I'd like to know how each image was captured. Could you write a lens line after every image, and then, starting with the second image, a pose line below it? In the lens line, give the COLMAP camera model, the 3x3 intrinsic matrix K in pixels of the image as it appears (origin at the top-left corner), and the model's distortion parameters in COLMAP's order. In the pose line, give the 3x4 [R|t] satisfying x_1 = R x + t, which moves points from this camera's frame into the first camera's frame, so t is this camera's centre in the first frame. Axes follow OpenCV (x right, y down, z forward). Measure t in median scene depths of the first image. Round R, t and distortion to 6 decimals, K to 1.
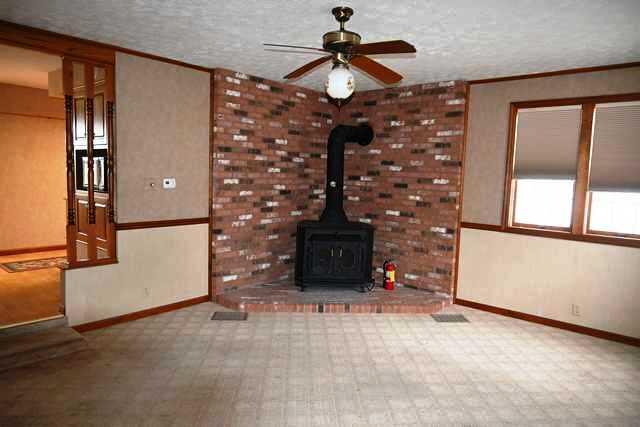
lens RADIAL K [[440.2, 0, 321.6], [0, 440.2, 213.7], [0, 0, 1]] dist [0.024110, -0.009795]
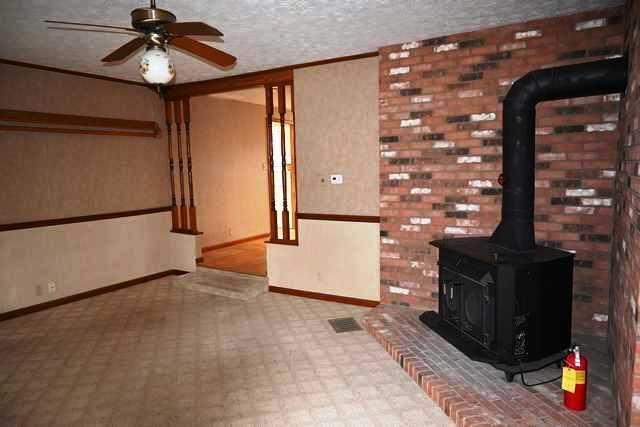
lens RADIAL K [[440.2, 0, 323.5], [0, 440.2, 214.4], [0, 0, 1]] dist [0.024110, -0.009795]
pose [[0.177178, 0.072421, -0.981511, 0.585907], [-0.067622, 0.995828, 0.061271, -0.041776], [0.981853, 0.055516, 0.181336, 0.690293]]
